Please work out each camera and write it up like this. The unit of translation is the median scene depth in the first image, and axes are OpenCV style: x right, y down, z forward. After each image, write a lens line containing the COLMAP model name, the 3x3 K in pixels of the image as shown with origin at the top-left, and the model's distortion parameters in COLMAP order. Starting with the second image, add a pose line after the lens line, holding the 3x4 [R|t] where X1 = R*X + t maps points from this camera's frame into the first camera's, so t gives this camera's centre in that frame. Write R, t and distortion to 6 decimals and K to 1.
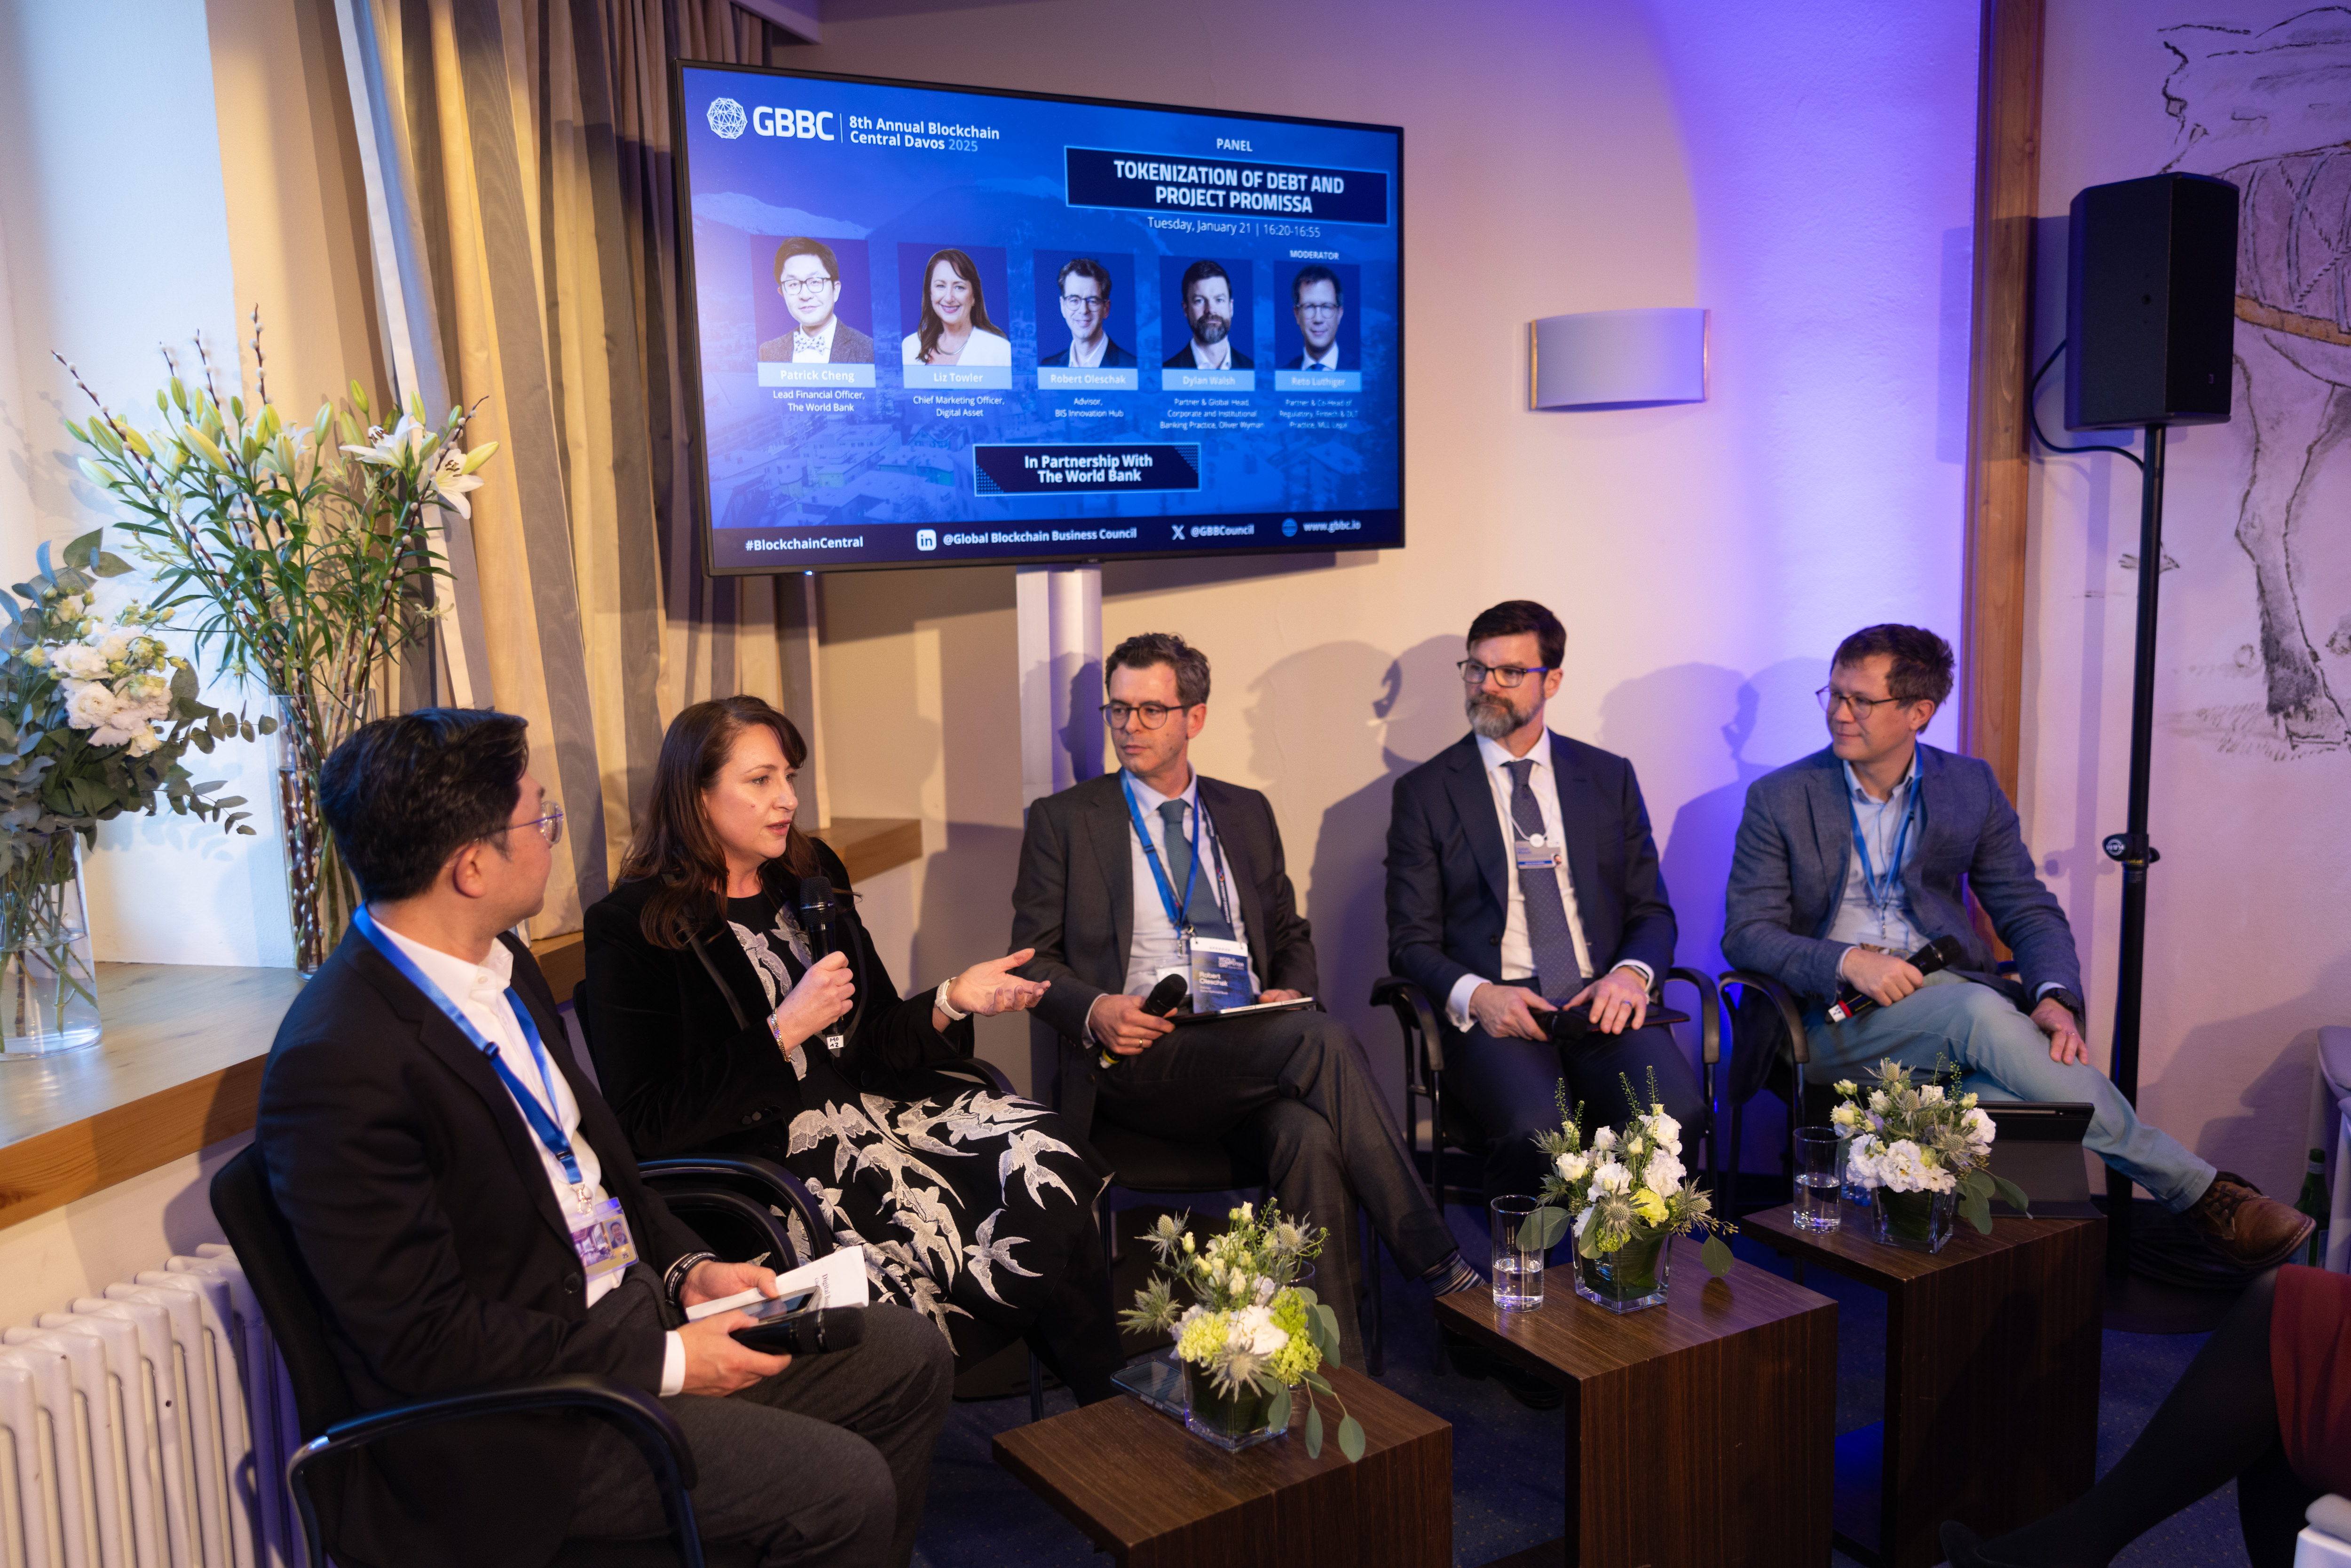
lens RADIAL K [[1887.7, 0, 1171.1], [0, 1887.7, 780.4], [0, 0, 1]] dist [0.016800, -0.040515]
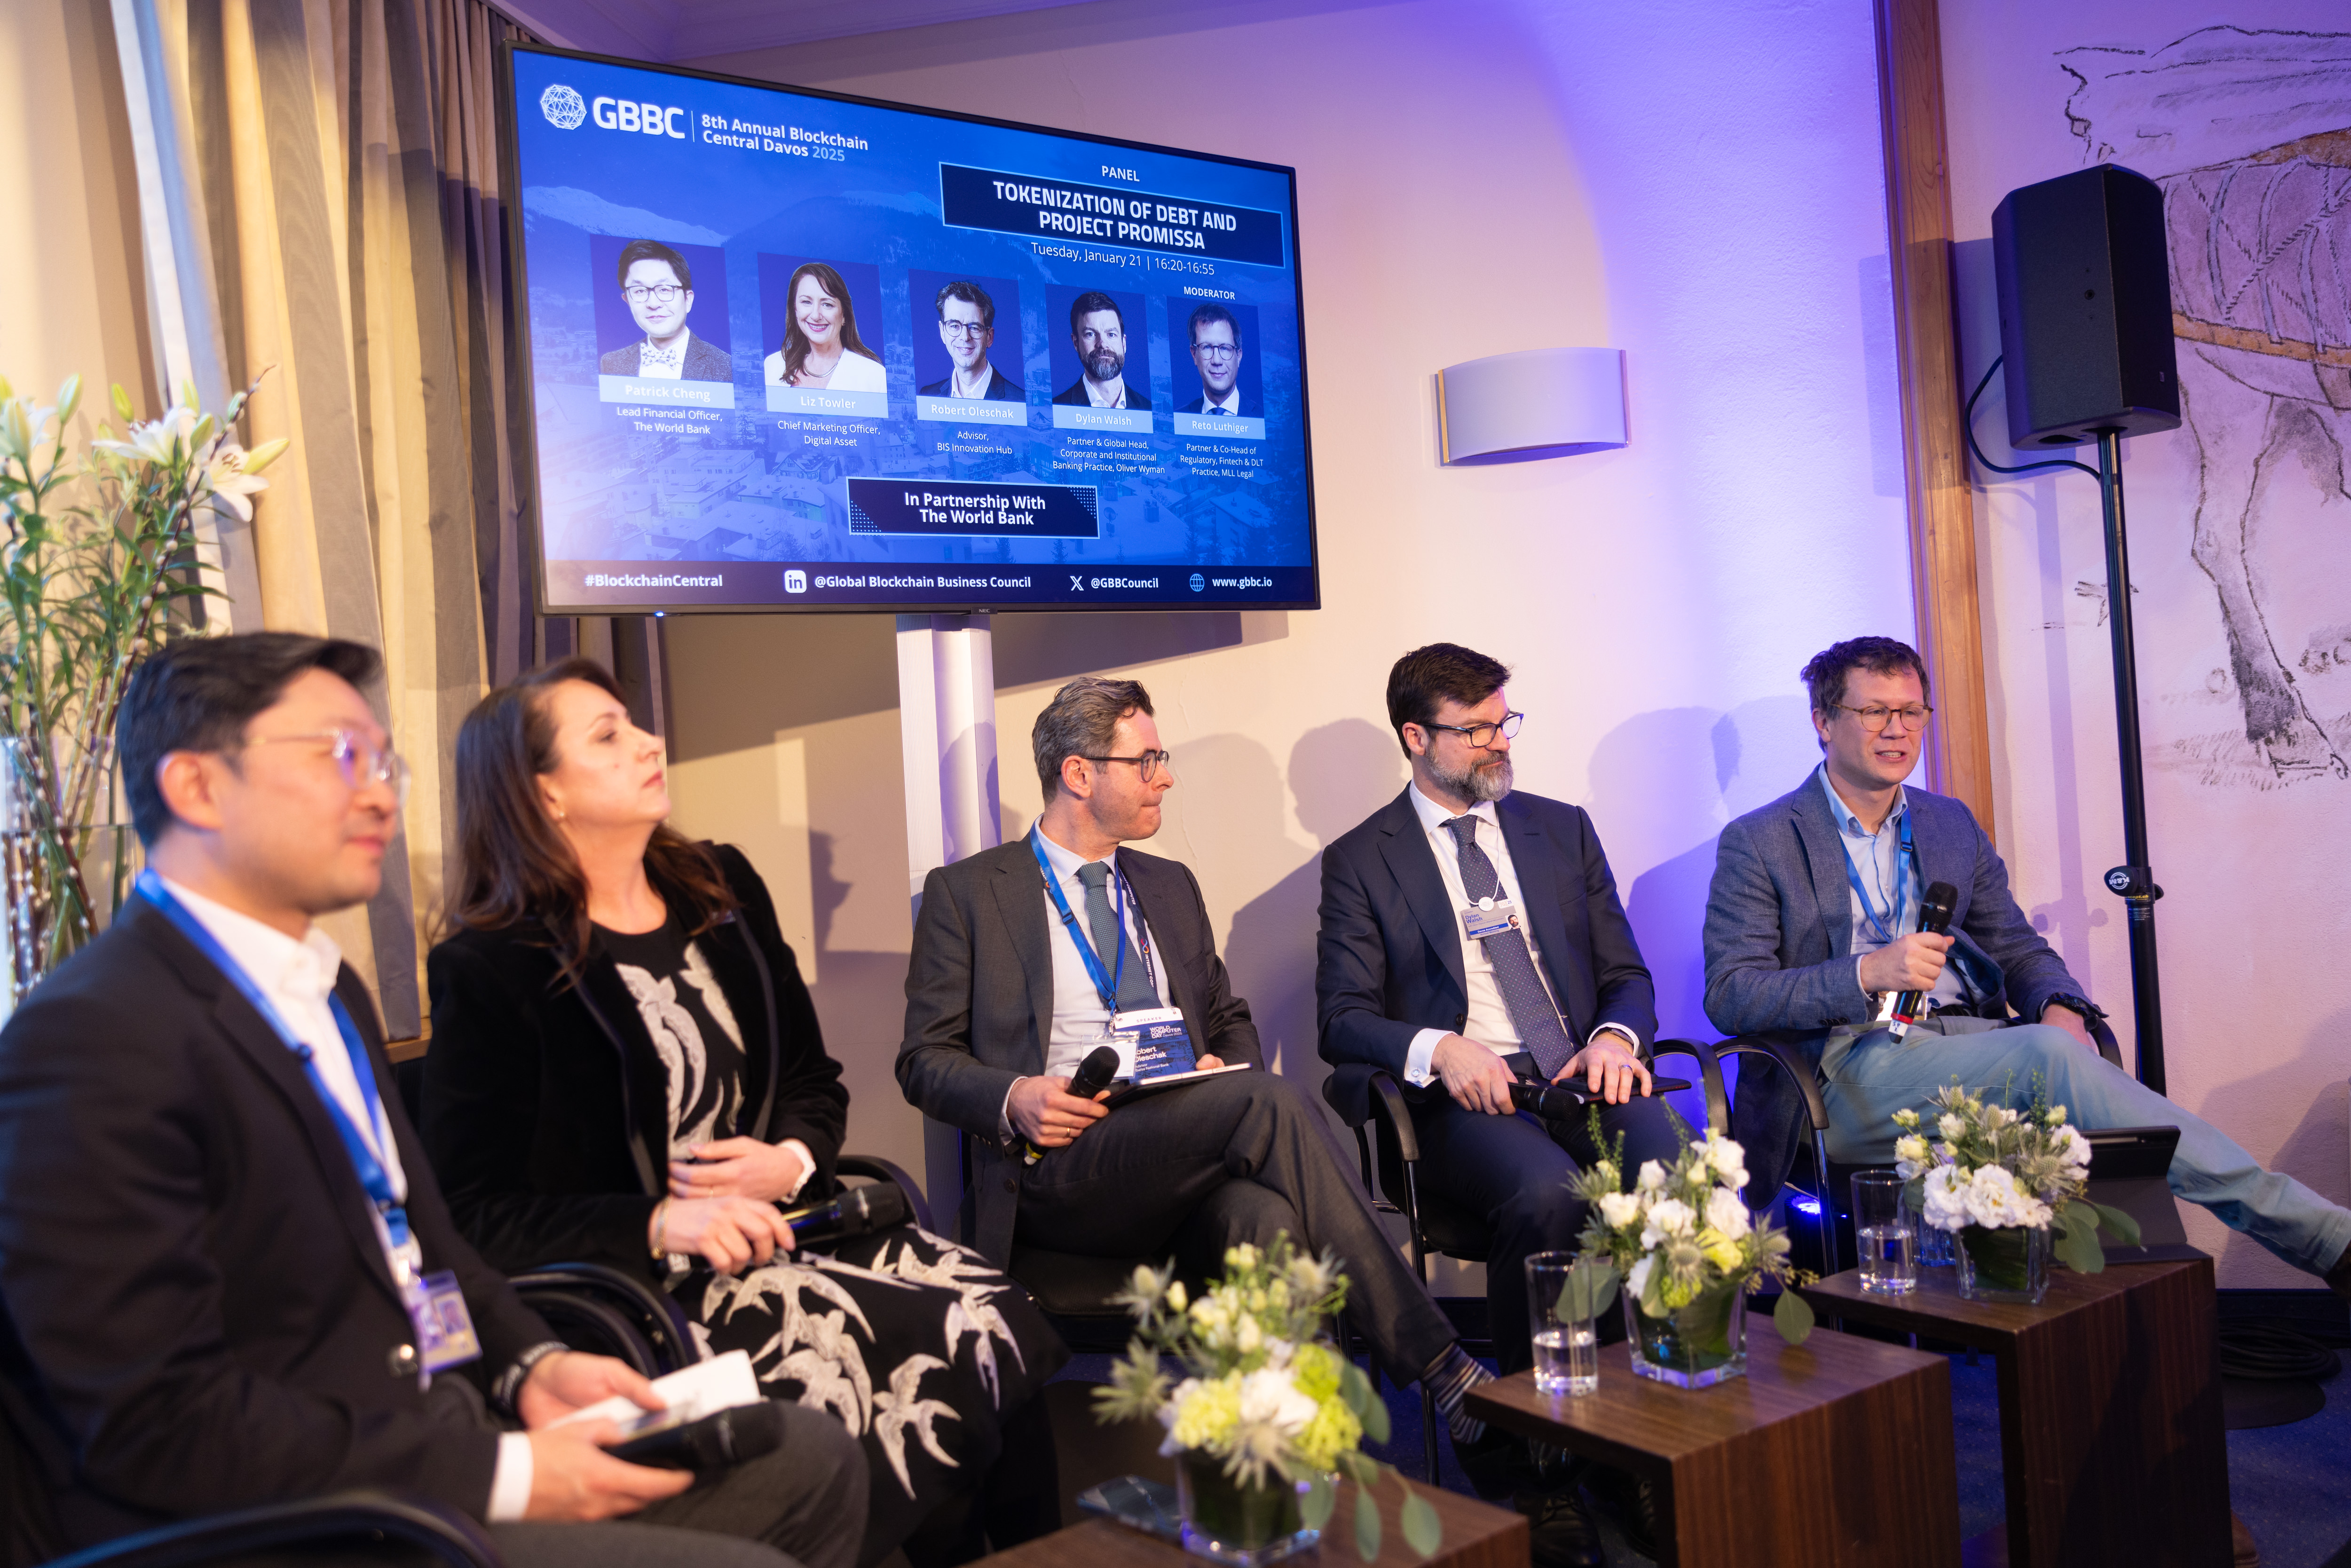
lens RADIAL K [[1887.7, 0, 1175.1], [0, 1887.7, 754.0], [0, 0, 1]] dist [0.016800, -0.040515]
pose [[0.995367, -0.036303, 0.089028, -0.033556], [0.049610, 0.987111, -0.152152, 0.090557], [-0.082357, 0.155864, 0.984339, 0.127947]]
